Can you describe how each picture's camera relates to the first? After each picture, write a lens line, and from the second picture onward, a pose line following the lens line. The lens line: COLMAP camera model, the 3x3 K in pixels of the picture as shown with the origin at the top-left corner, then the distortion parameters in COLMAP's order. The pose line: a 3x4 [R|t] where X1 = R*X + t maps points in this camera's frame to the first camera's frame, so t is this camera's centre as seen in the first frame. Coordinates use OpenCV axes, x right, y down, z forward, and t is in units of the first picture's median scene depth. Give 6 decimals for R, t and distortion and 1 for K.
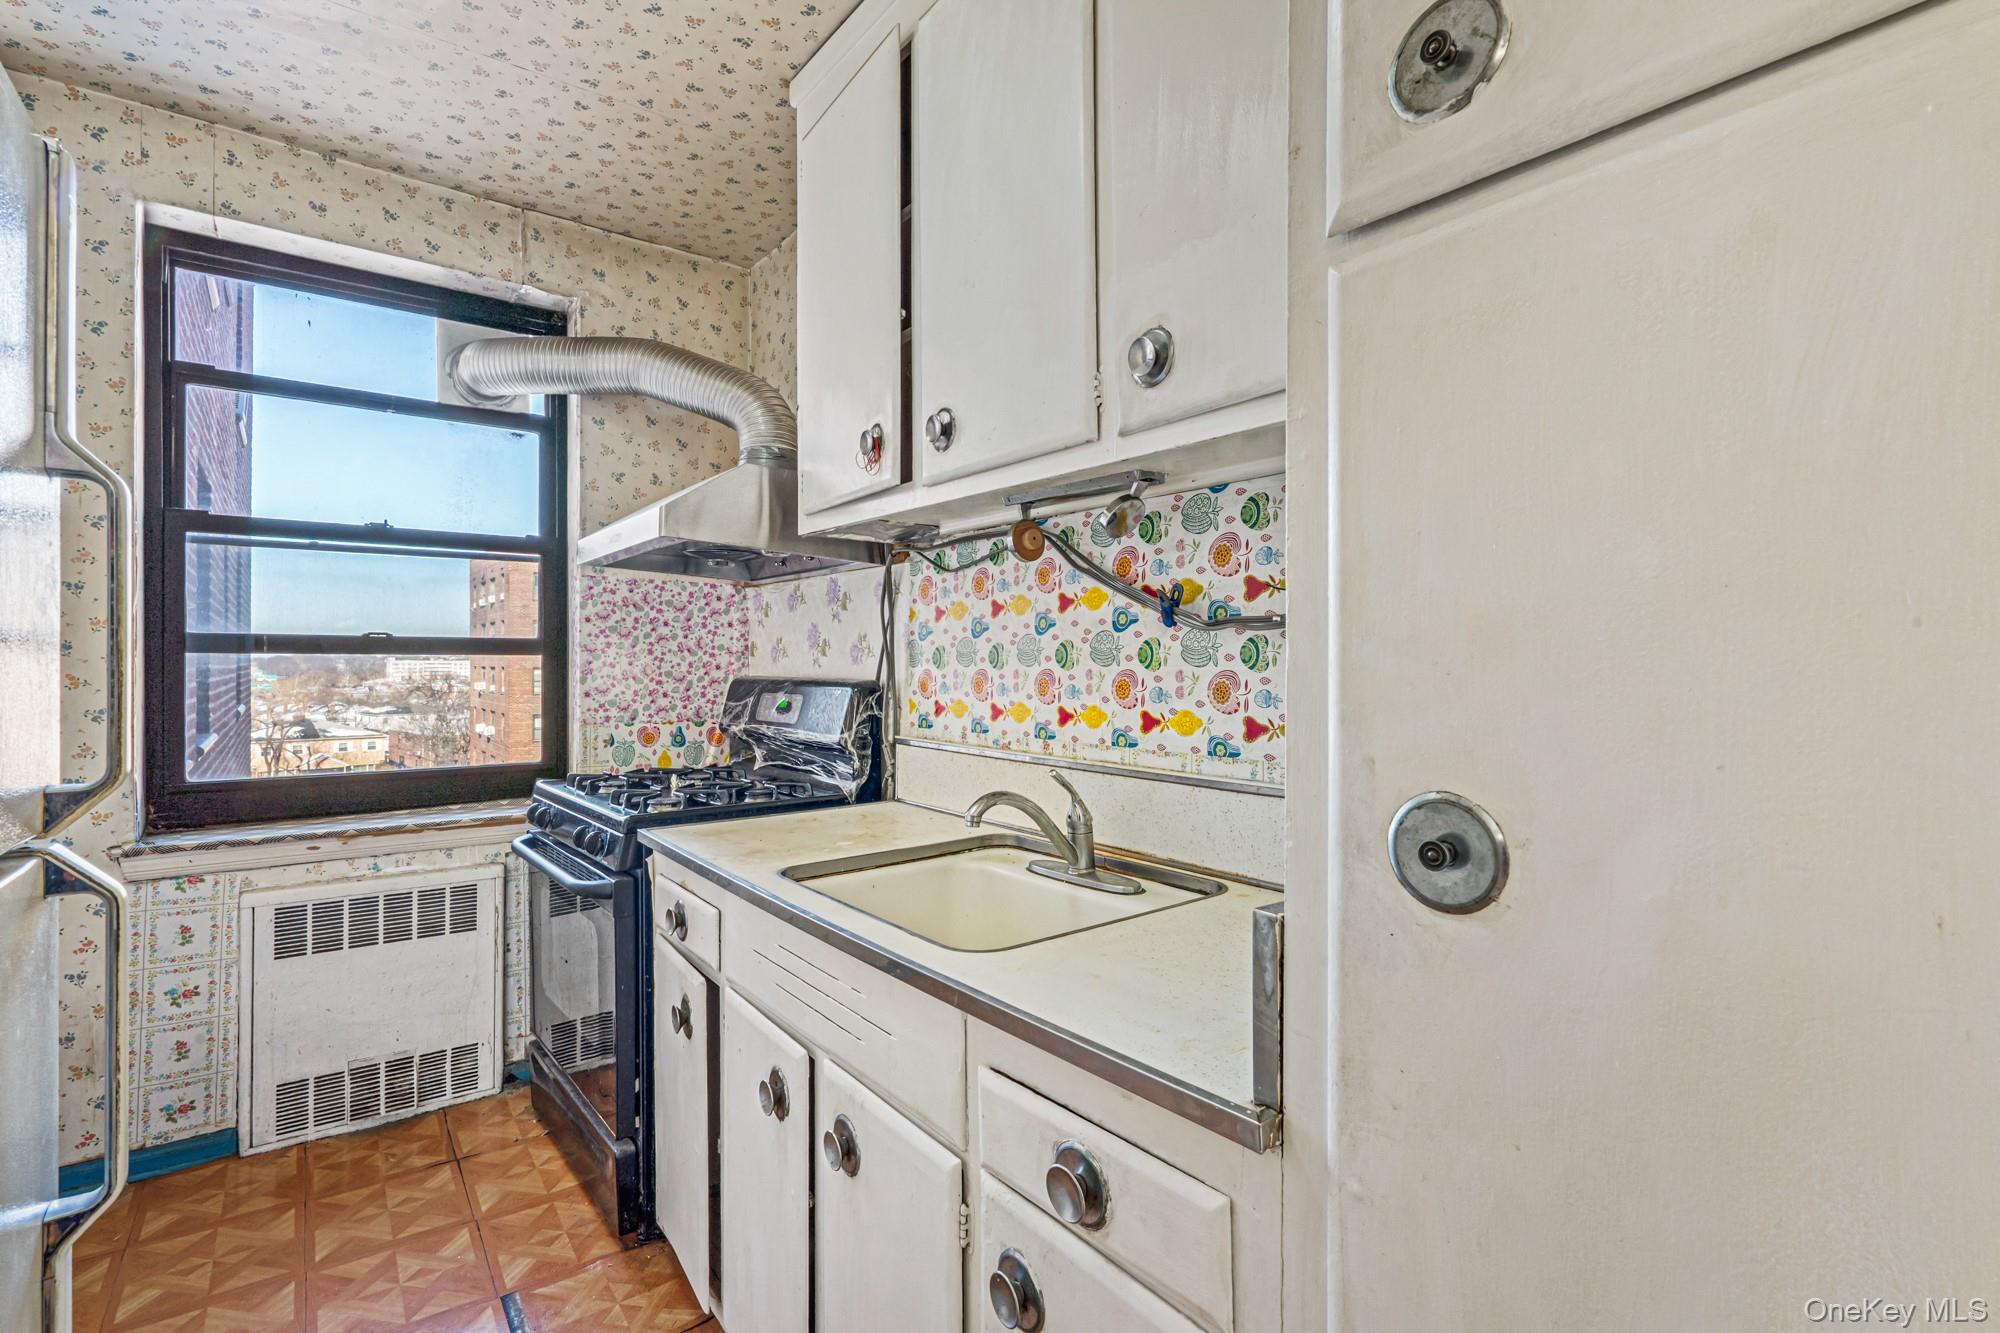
lens RADIAL K [[929.3, 0, 982.7], [0, 929.3, 658.8], [0, 0, 1]] dist [0.001166, 0.000617]
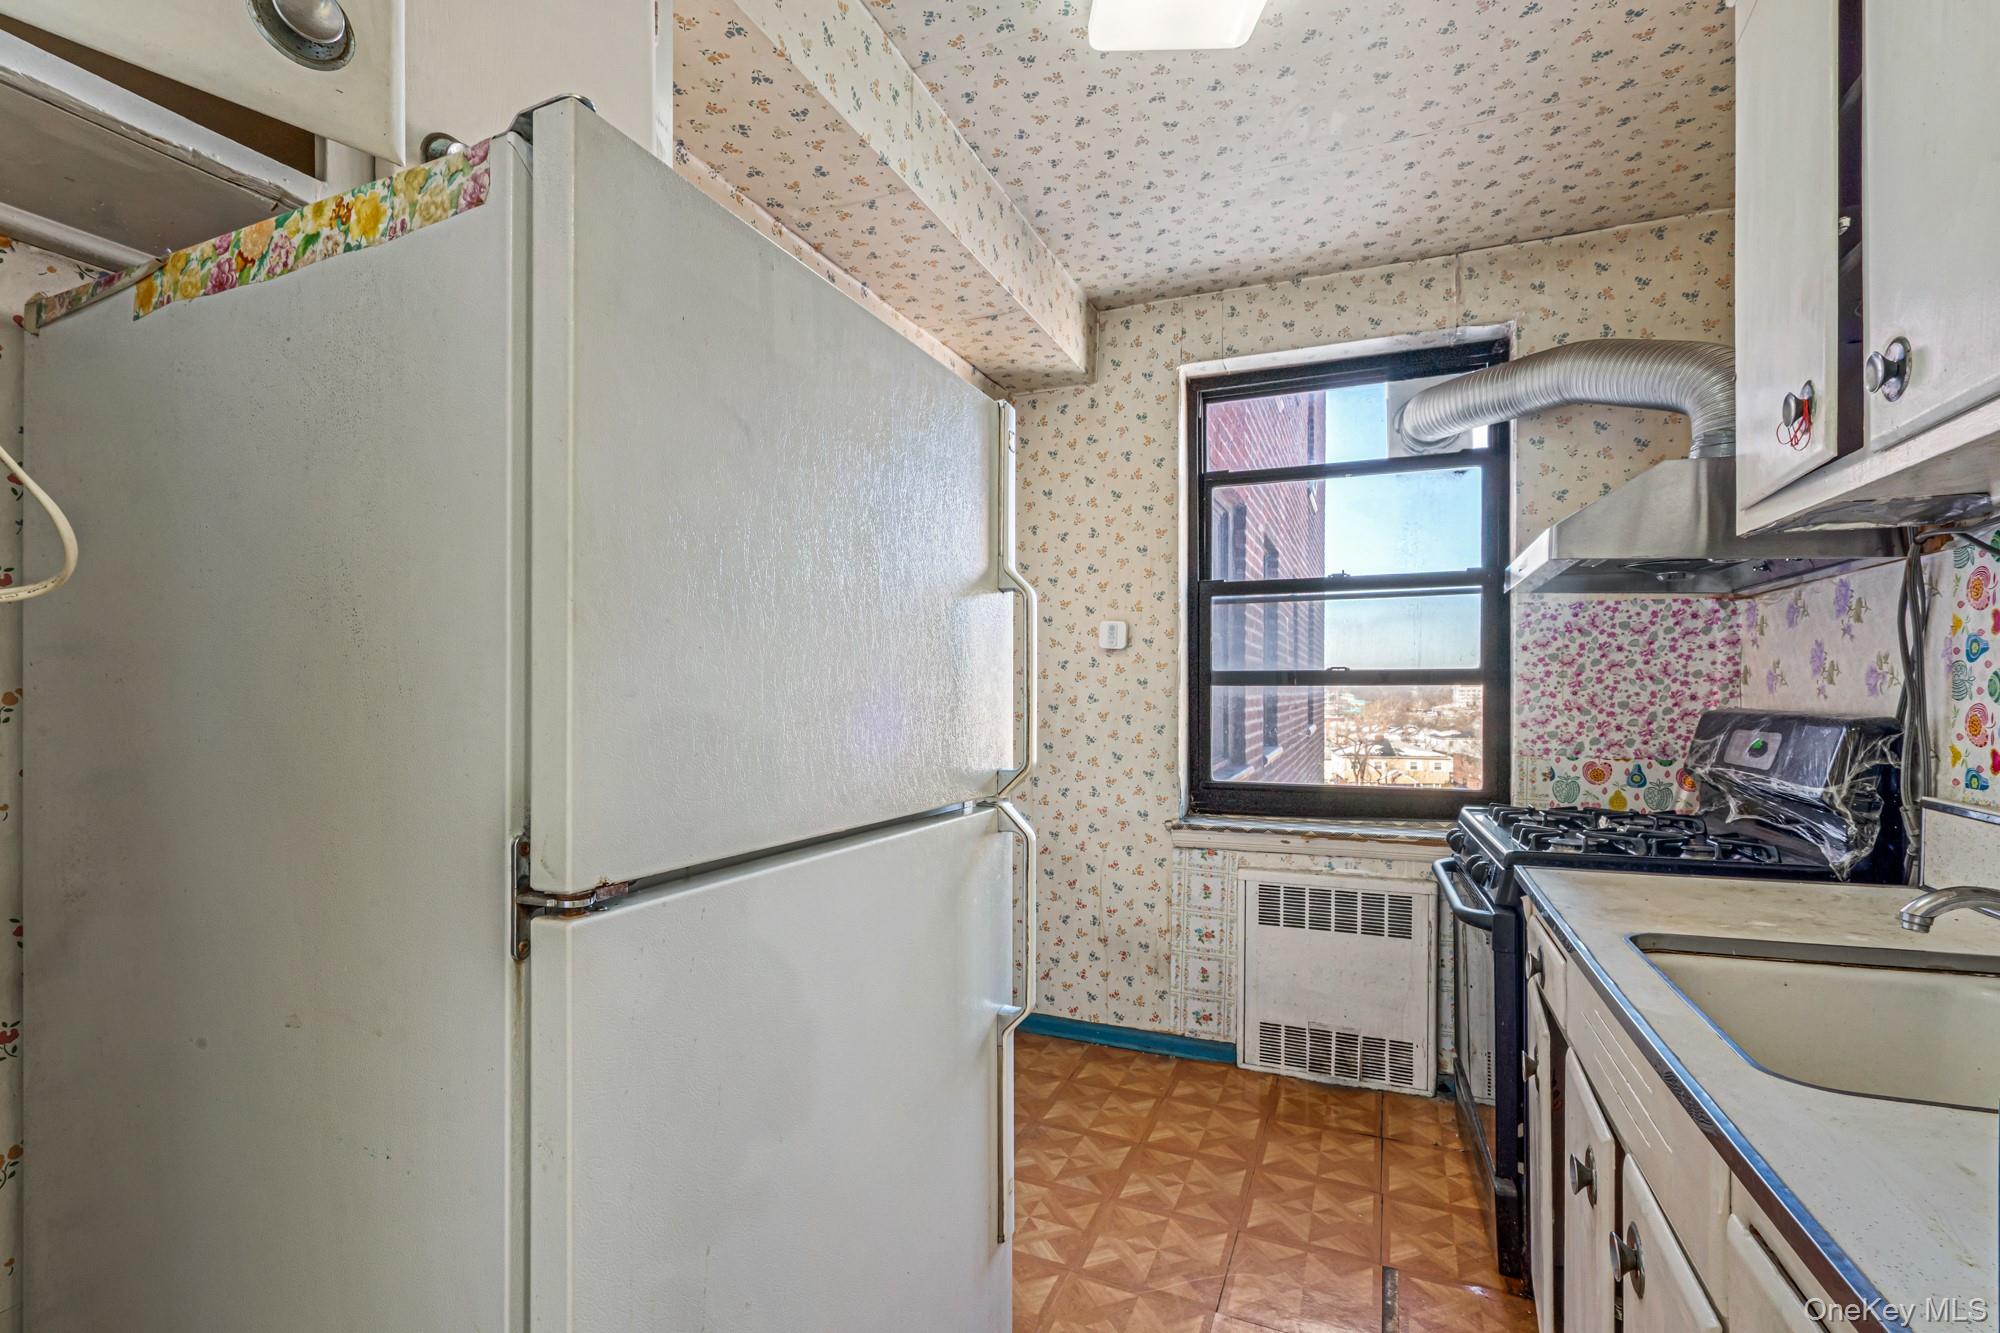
lens RADIAL K [[927.5, 0, 986.9], [0, 927.5, 688.3], [0, 0, 1]] dist [0.002840, 0.000482]
pose [[0.509868, -0.004078, -0.860243, 0.146561], [0.007065, 0.999975, -0.000553, -0.004145], [0.860224, -0.005796, 0.509884, 0.024101]]
